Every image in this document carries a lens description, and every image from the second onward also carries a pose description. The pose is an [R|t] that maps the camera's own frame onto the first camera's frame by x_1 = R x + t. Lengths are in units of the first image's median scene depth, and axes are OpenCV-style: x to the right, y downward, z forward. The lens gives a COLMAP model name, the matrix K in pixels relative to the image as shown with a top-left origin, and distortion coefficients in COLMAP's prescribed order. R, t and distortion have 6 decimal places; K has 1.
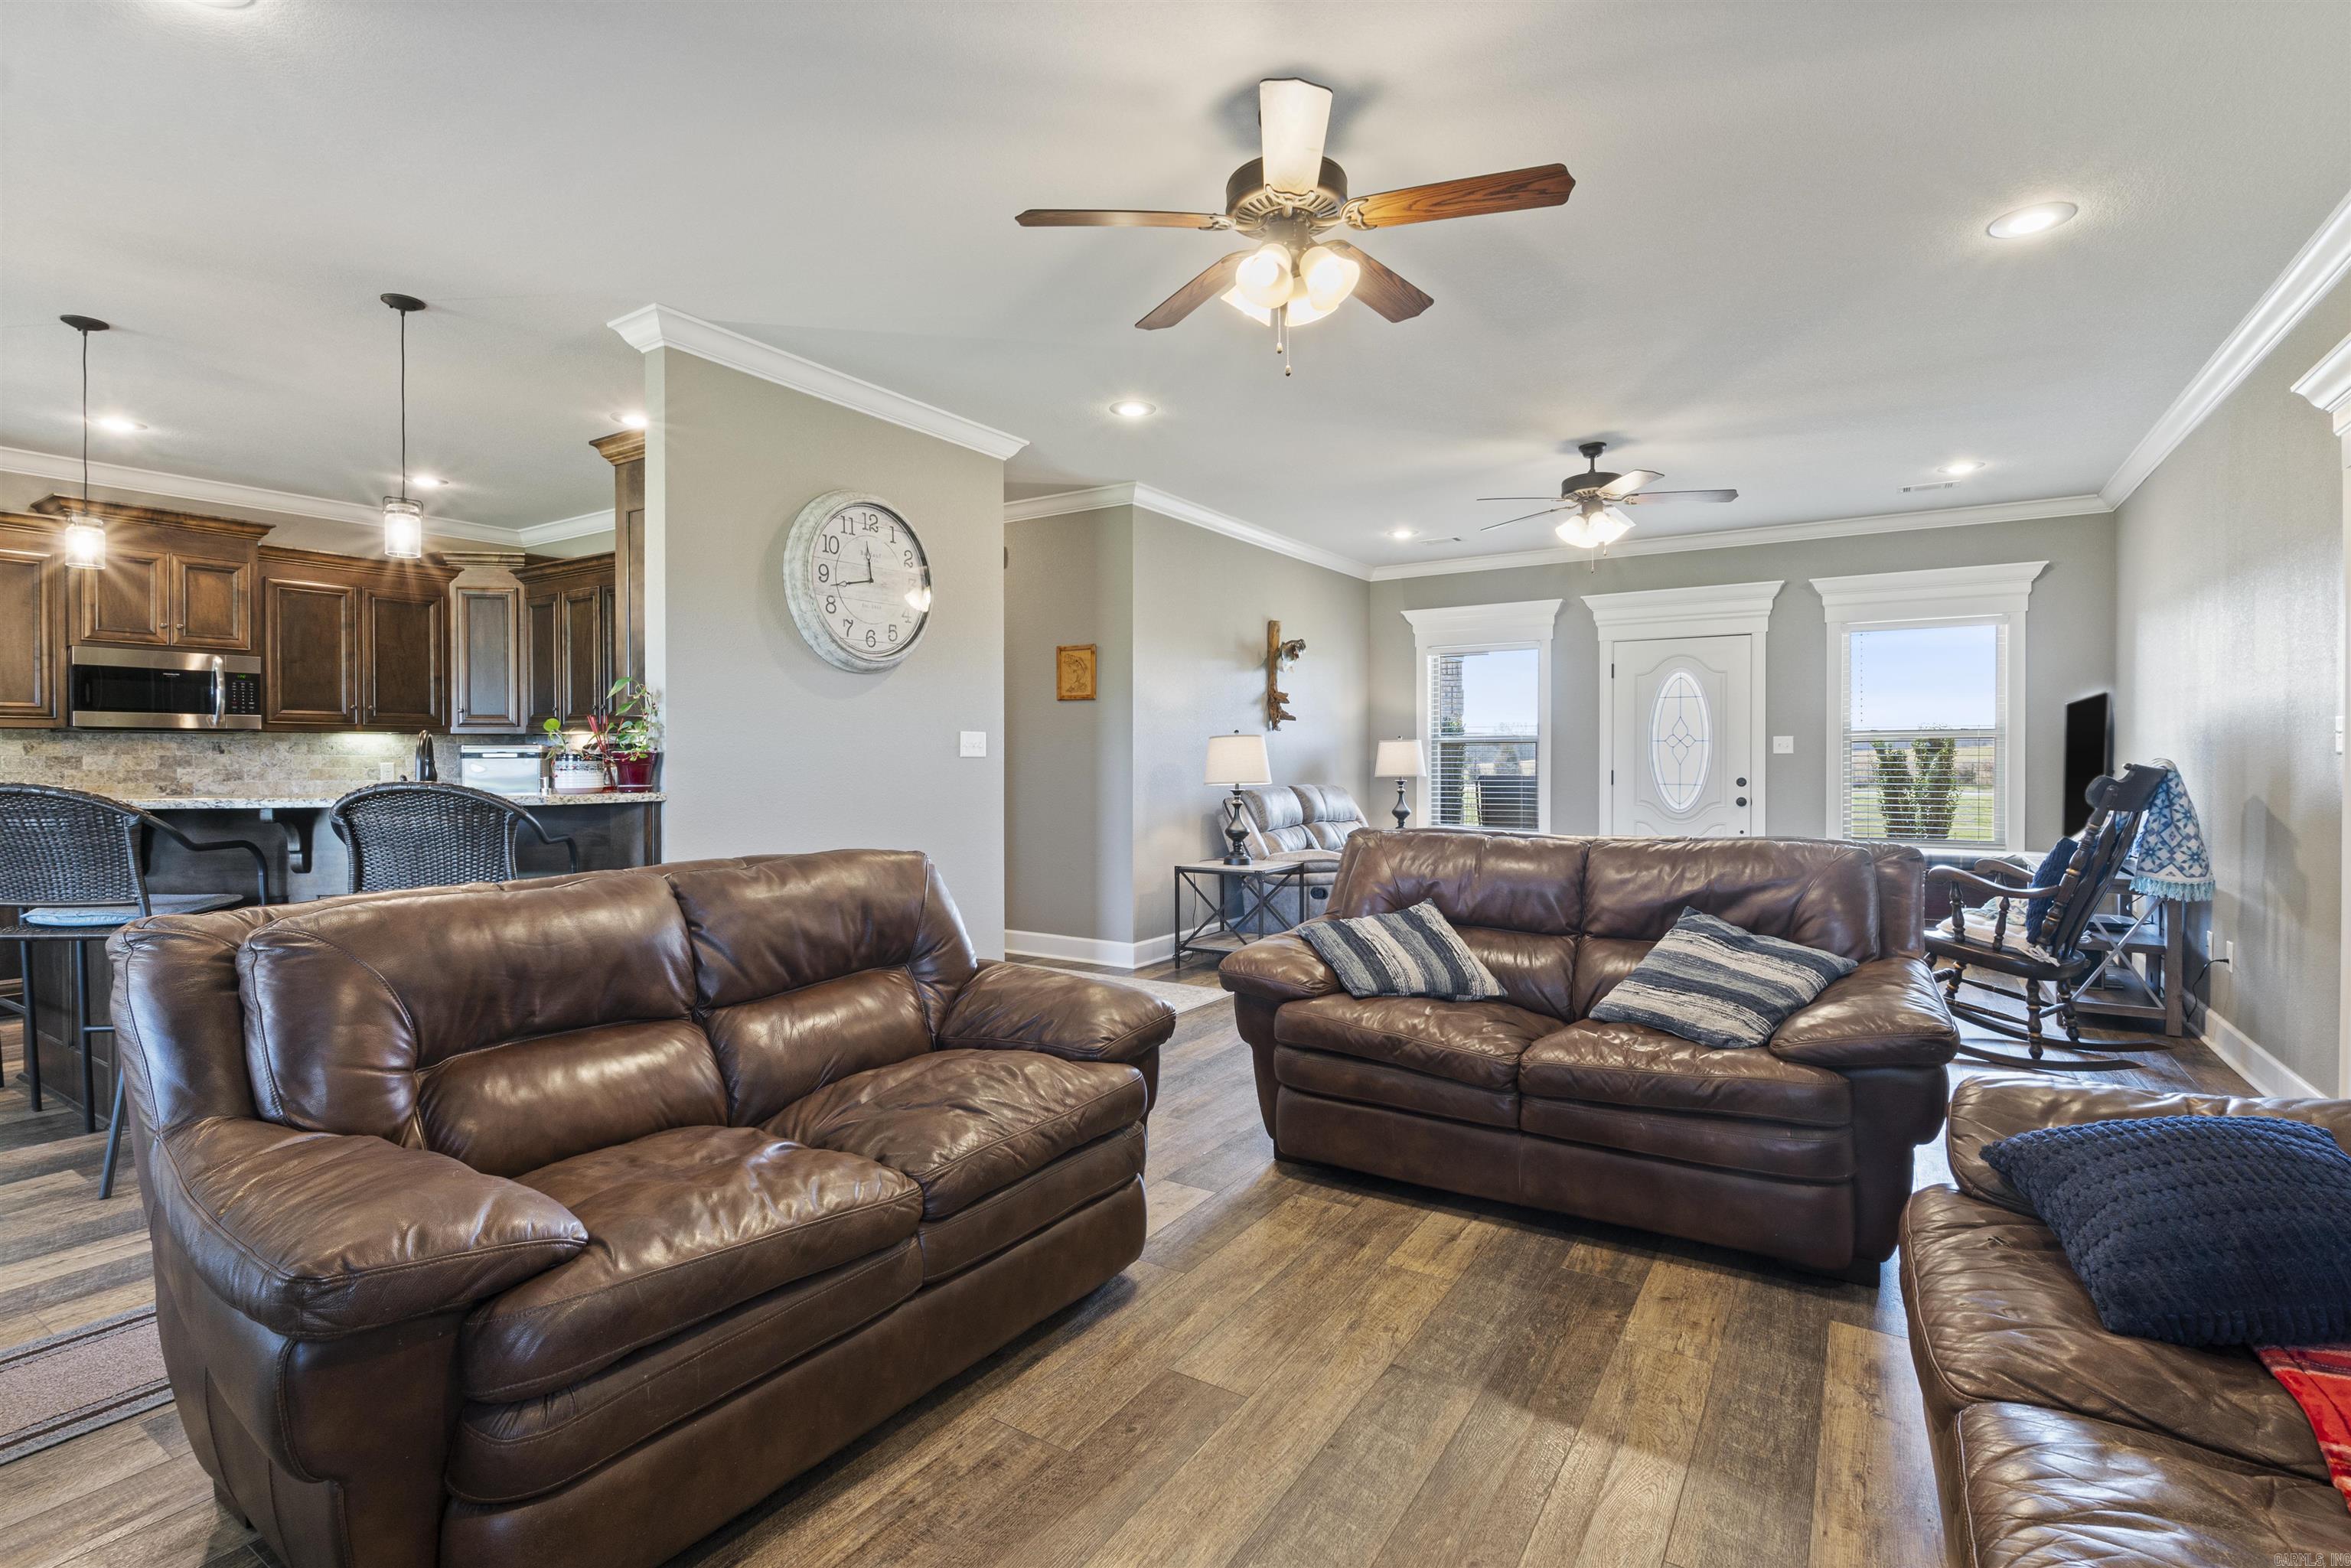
lens RADIAL K [[1088.0, 0, 1163.8], [0, 1088.0, 765.1], [0, 0, 1]] dist [-0.005972, -0.000514]
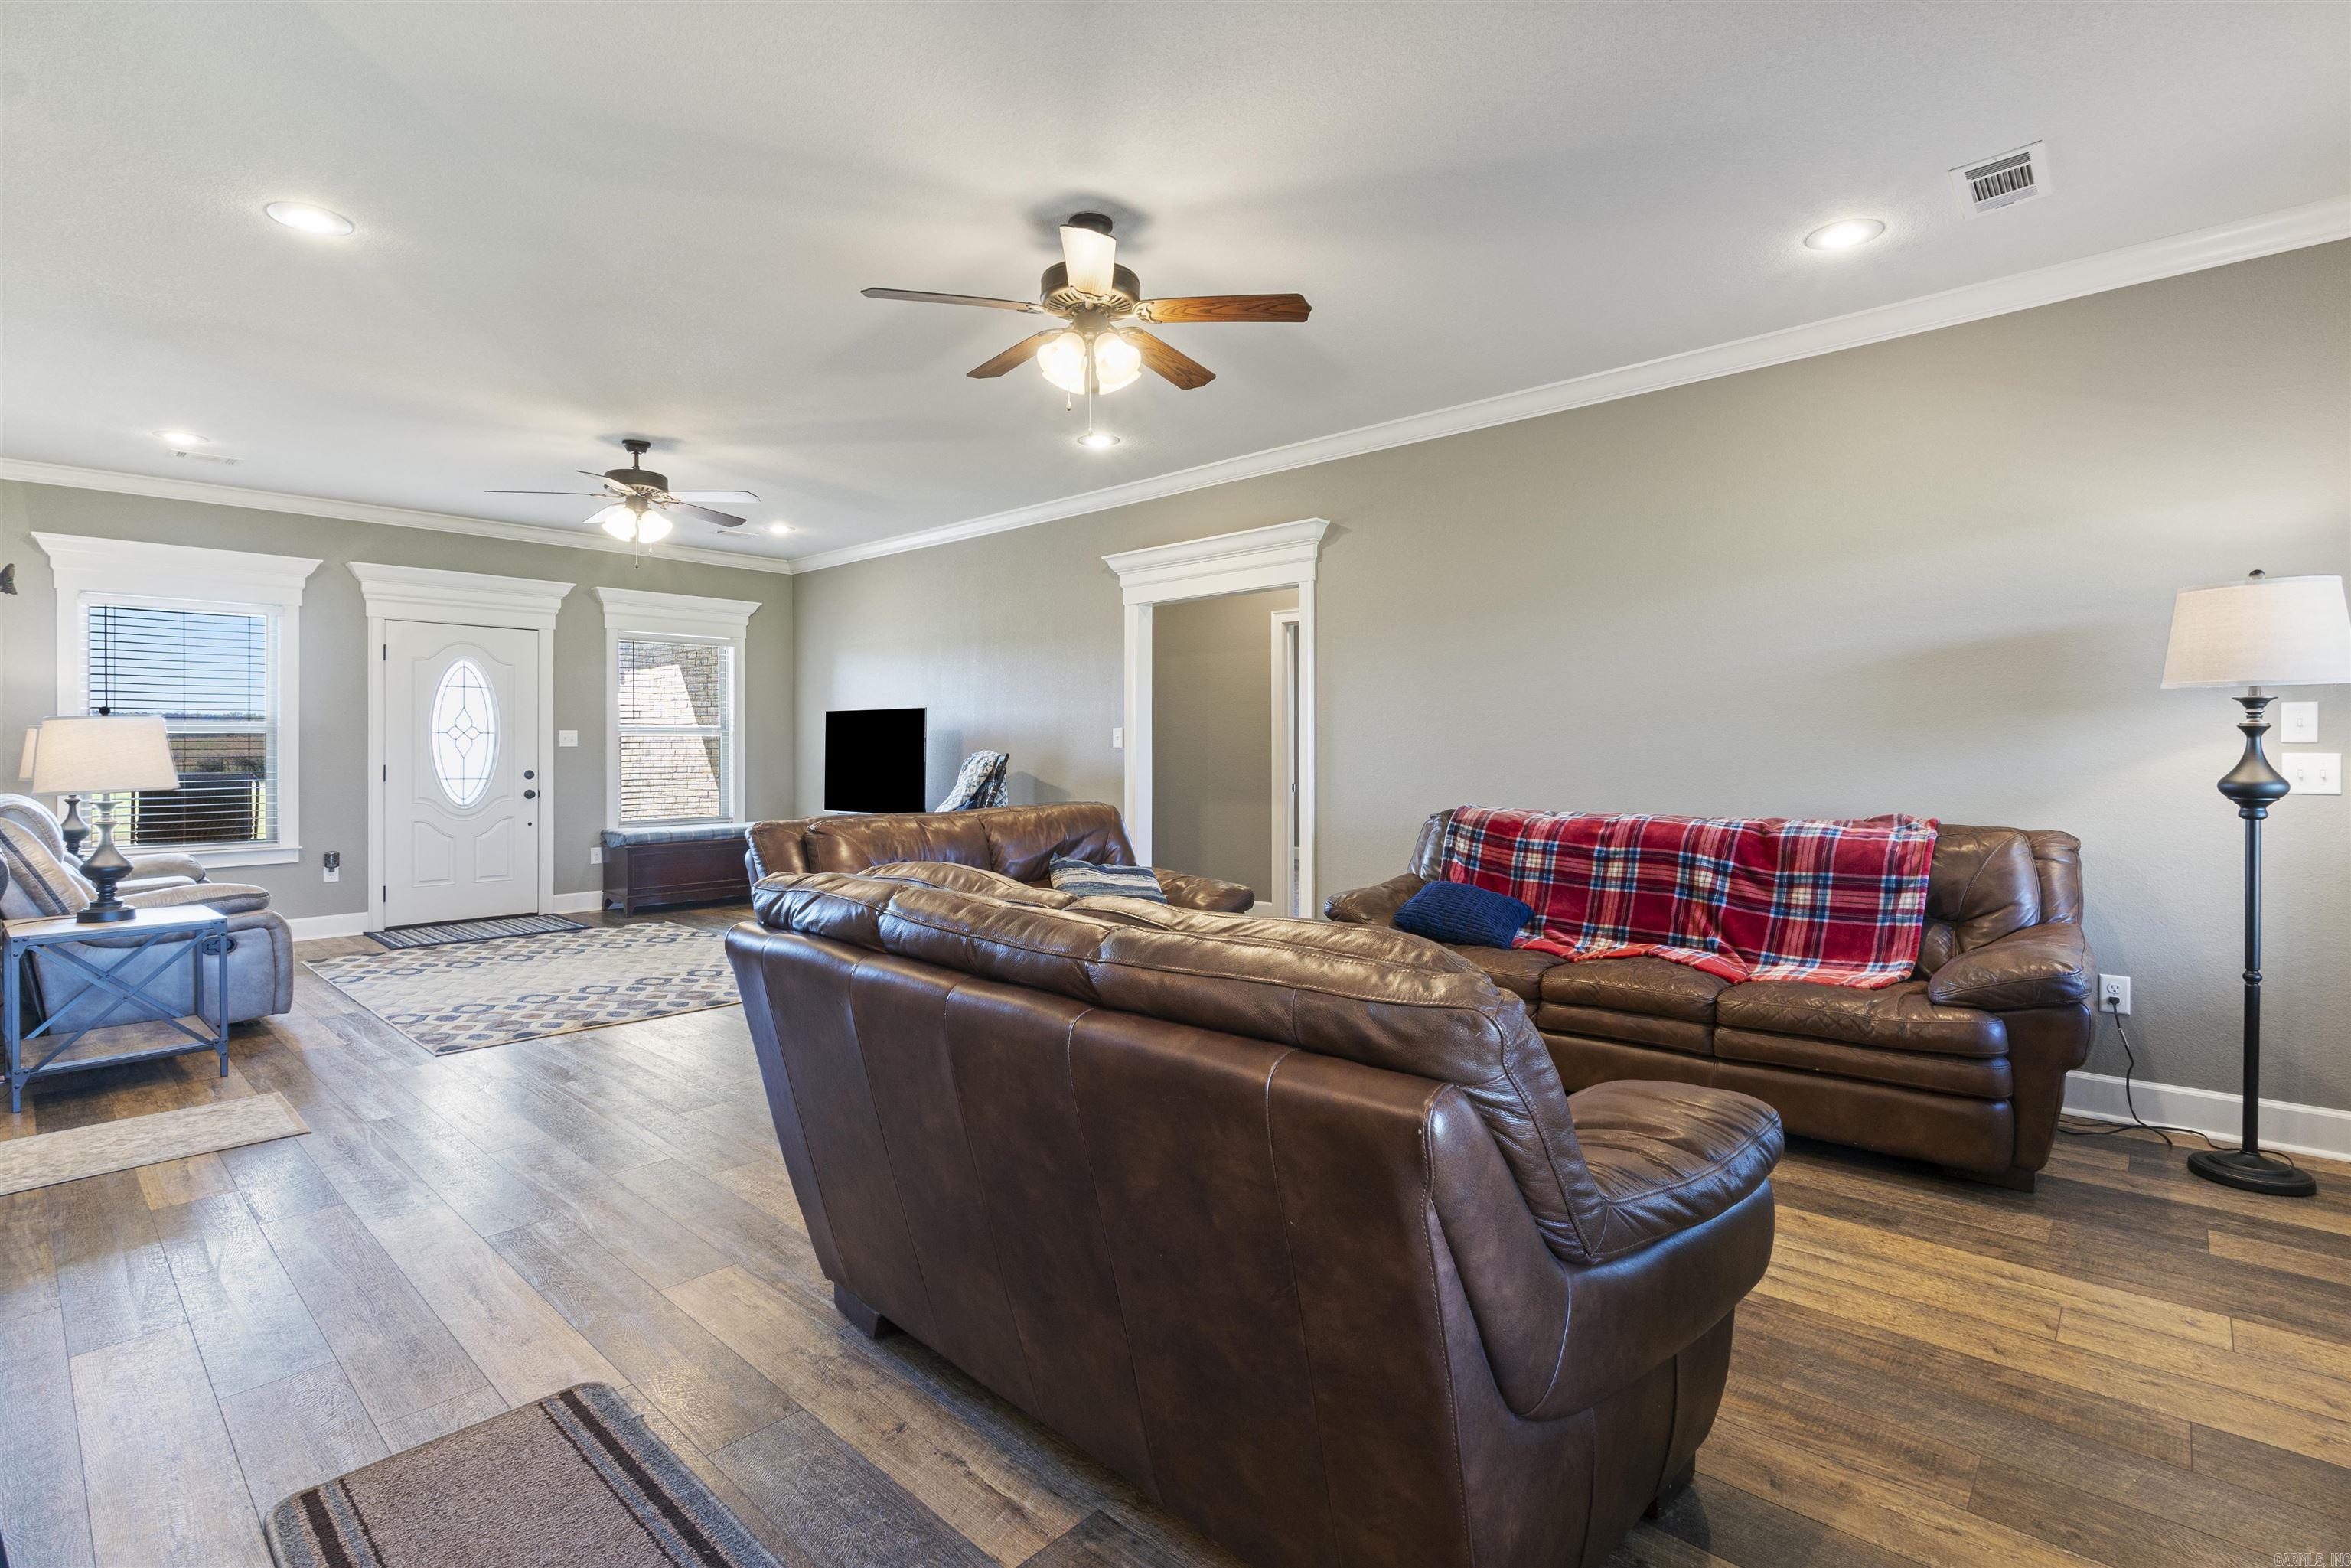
lens RADIAL K [[1088.0, 0, 1173.0], [0, 1088.0, 749.2], [0, 0, 1]] dist [-0.005972, -0.000514]
pose [[0.163165, 0.001461, 0.986598, -0.418823], [0.007598, 0.999967, -0.002737, -0.001020], [-0.986570, 0.007943, 0.163148, 0.277009]]
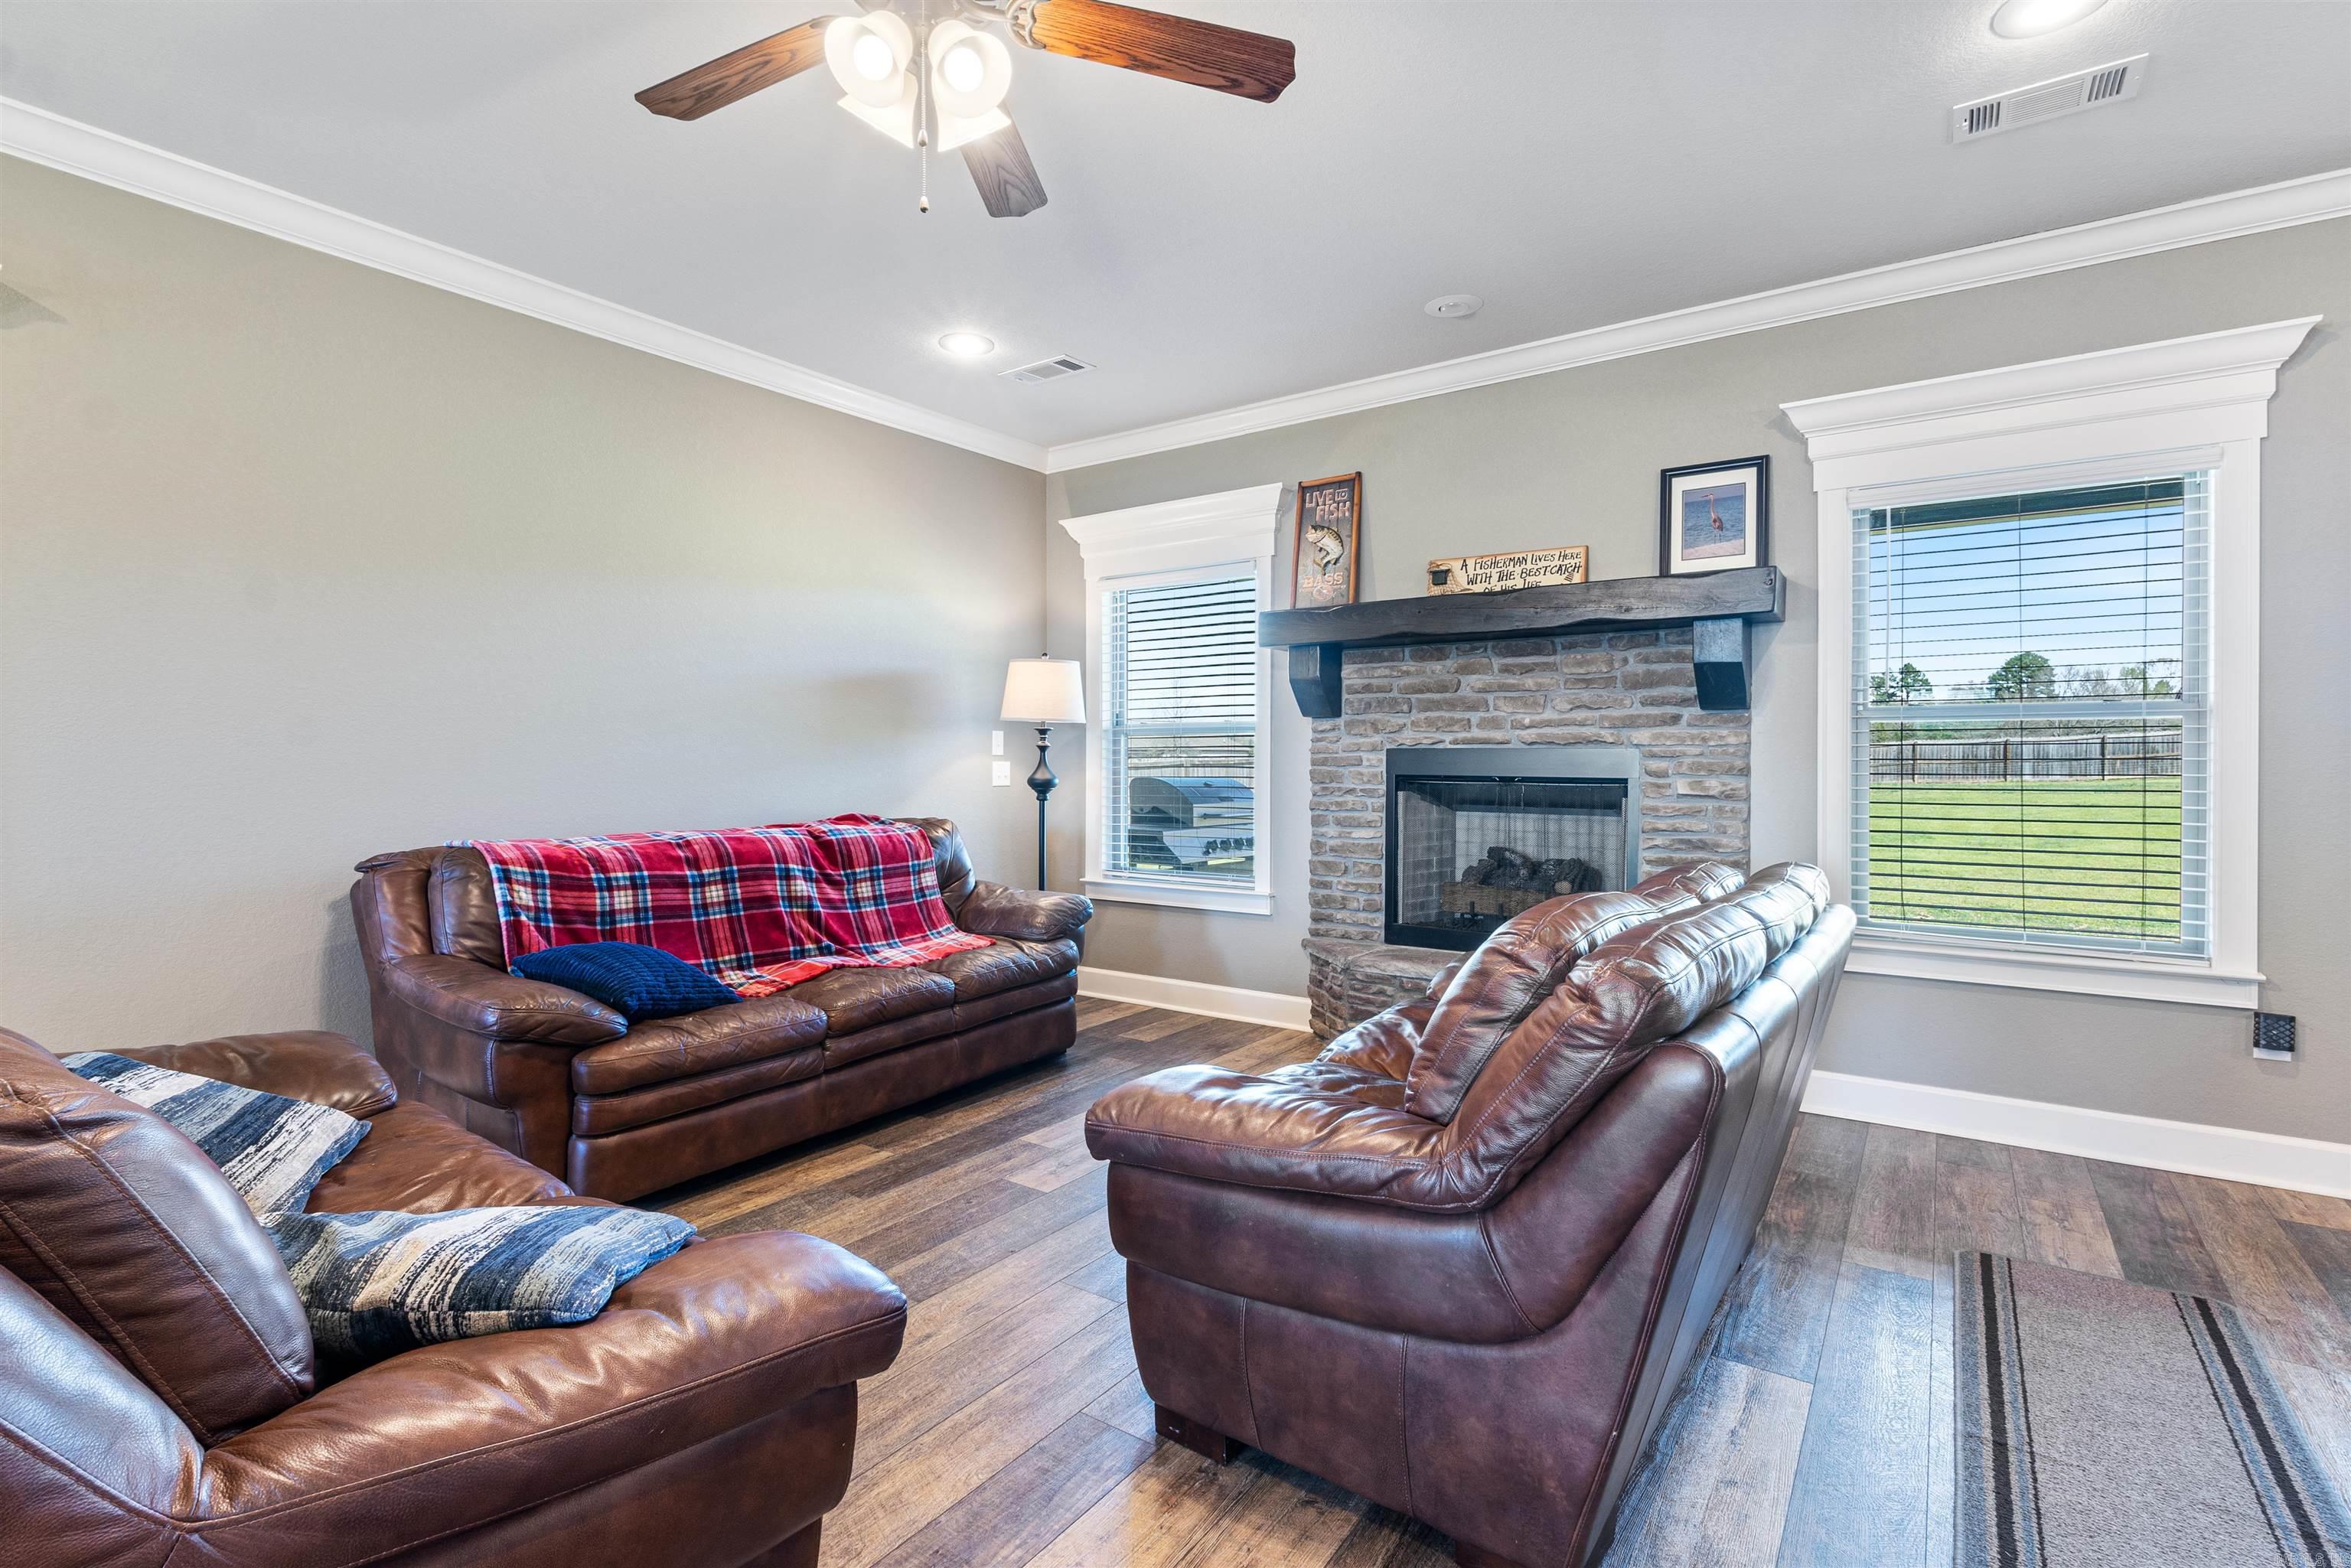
lens RADIAL K [[1088.0, 0, 1183.0], [0, 1088.0, 756.4], [0, 0, 1]] dist [-0.005972, -0.000514]
pose [[-0.998916, -0.001805, 0.046514, -0.043663], [-0.001554, 0.999984, 0.005438, -0.005024], [-0.046523, 0.005359, -0.998903, 0.653640]]
